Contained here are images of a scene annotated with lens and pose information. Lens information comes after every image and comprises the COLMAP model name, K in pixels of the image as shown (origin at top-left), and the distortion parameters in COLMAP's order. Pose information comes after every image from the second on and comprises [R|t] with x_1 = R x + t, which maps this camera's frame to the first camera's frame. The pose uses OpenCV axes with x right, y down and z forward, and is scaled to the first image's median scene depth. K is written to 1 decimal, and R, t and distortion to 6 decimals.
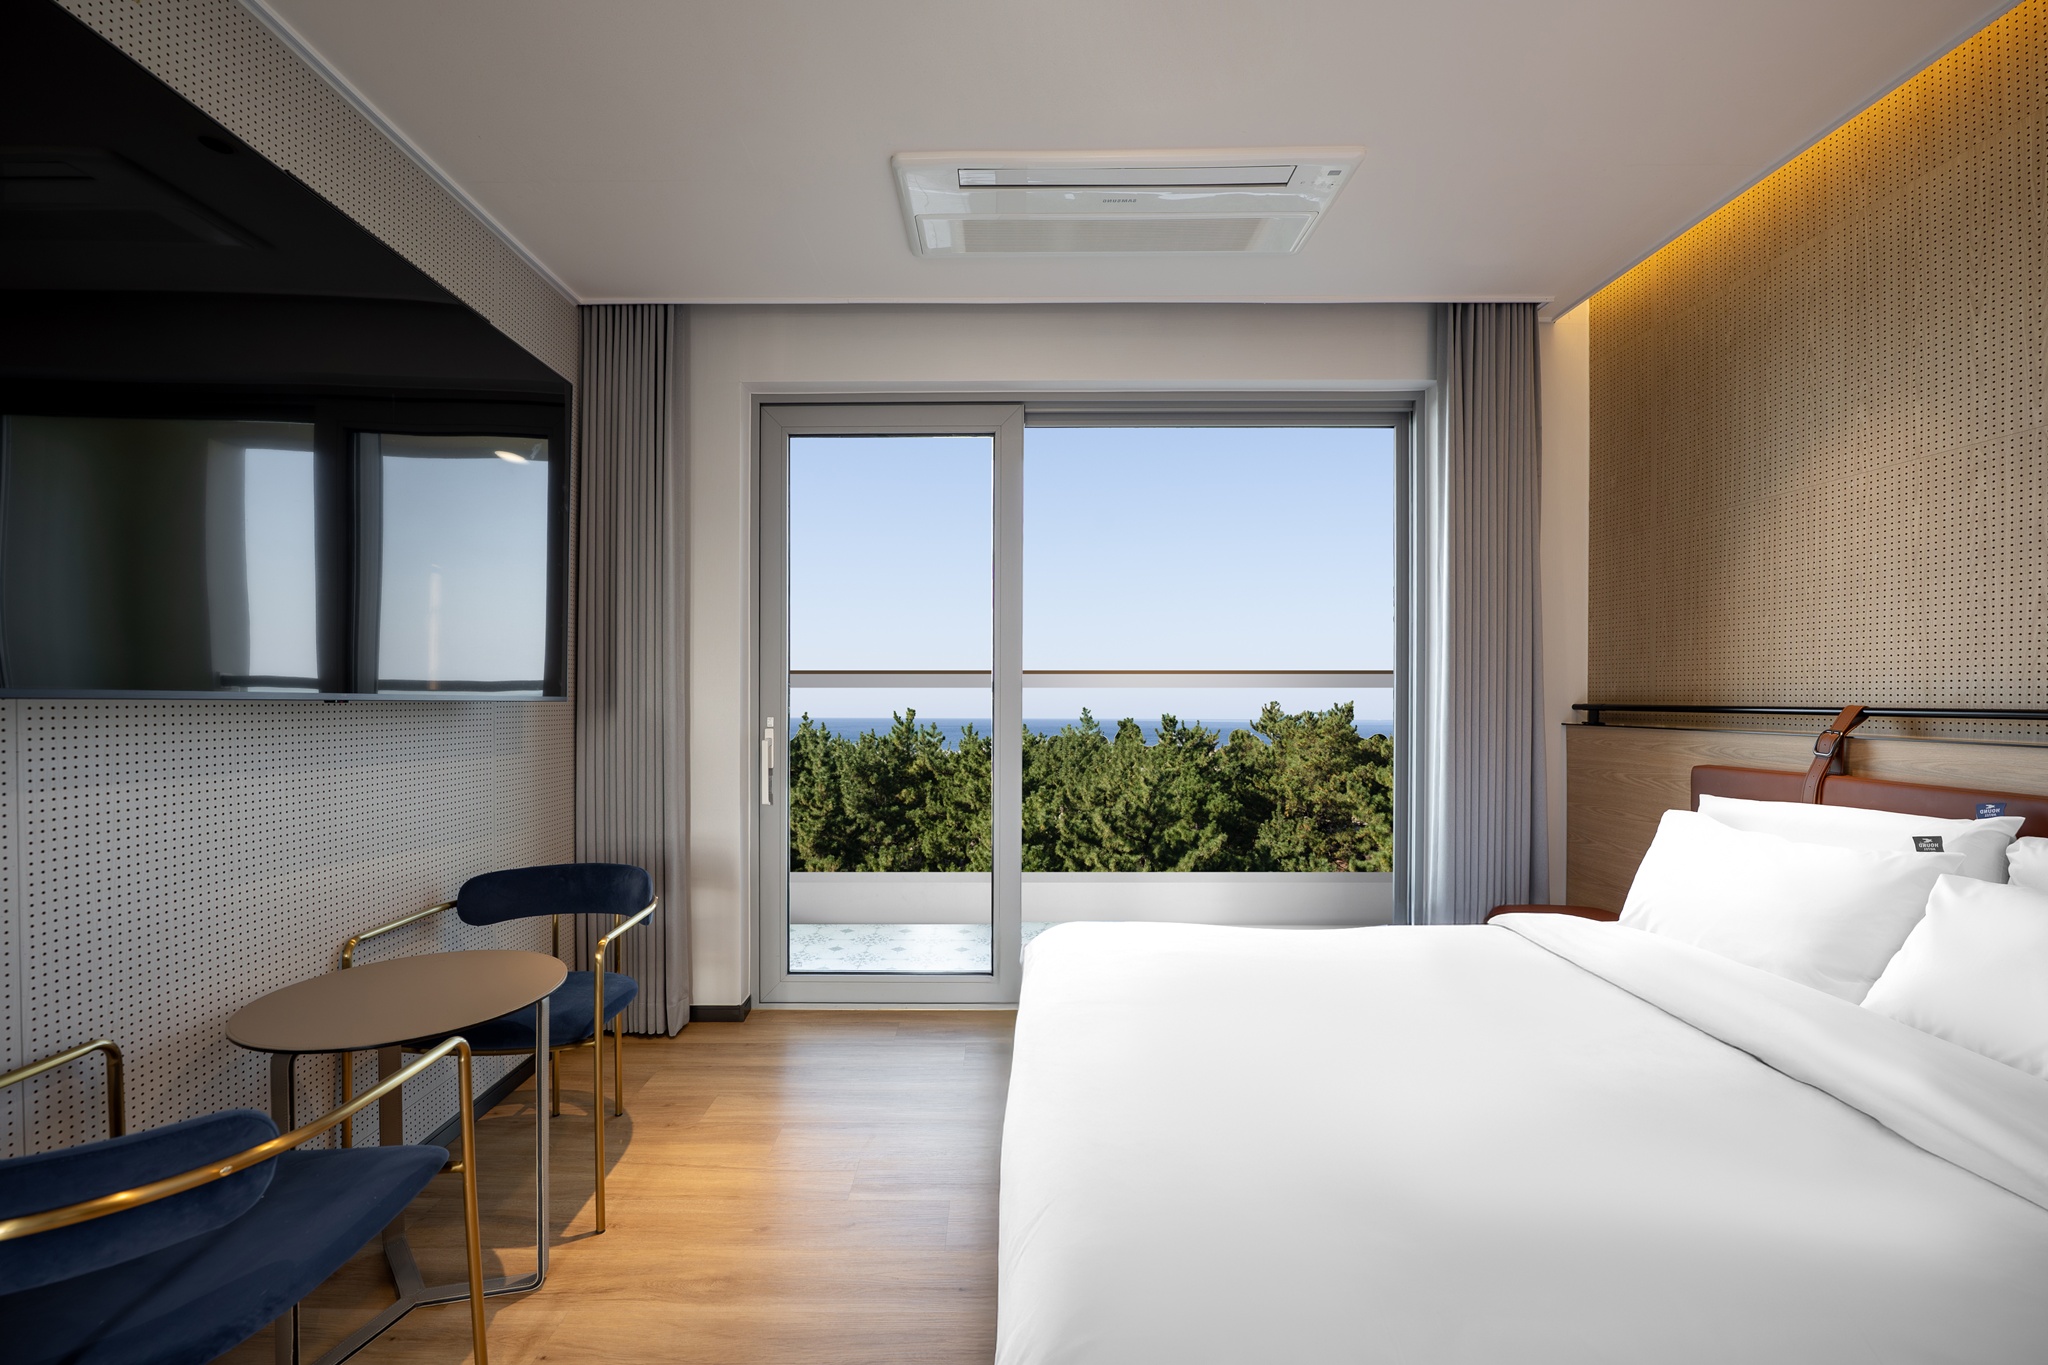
lens RADIAL K [[820.2, 0, 985.0], [0, 820.2, 703.1], [0, 0, 1]] dist [-0.018470, 0.000299]
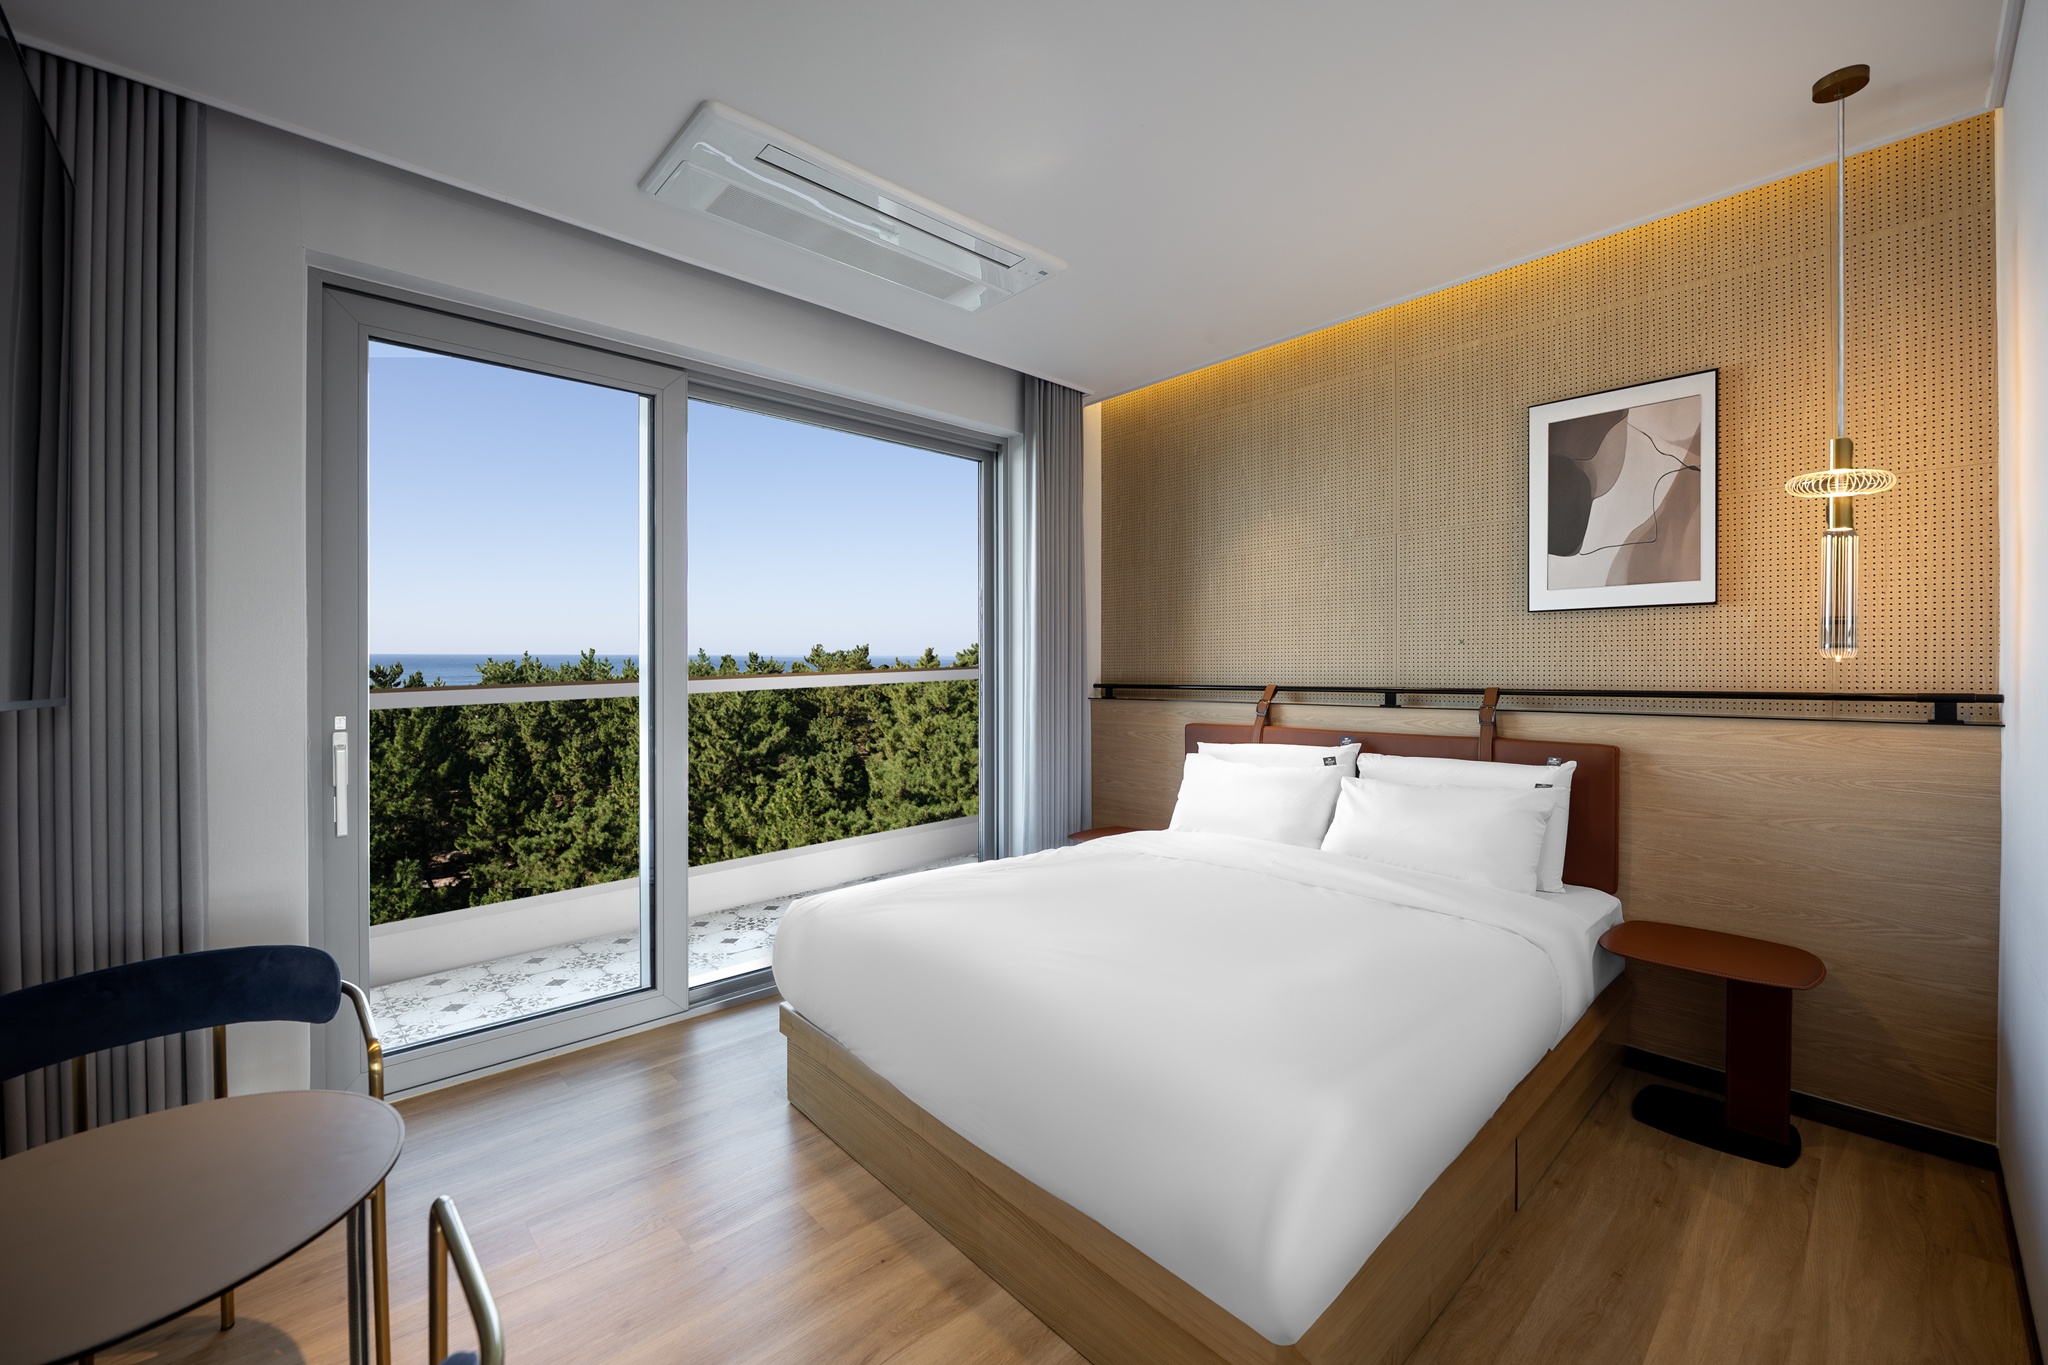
lens RADIAL K [[820.2, 0, 1007.8], [0, 820.2, 682.0], [0, 0, 1]] dist [-0.018470, 0.000299]
pose [[0.726525, -0.013614, 0.687005, -0.503726], [0.008790, 0.999906, 0.010519, -0.024988], [-0.687084, -0.001603, 0.726577, 0.103459]]
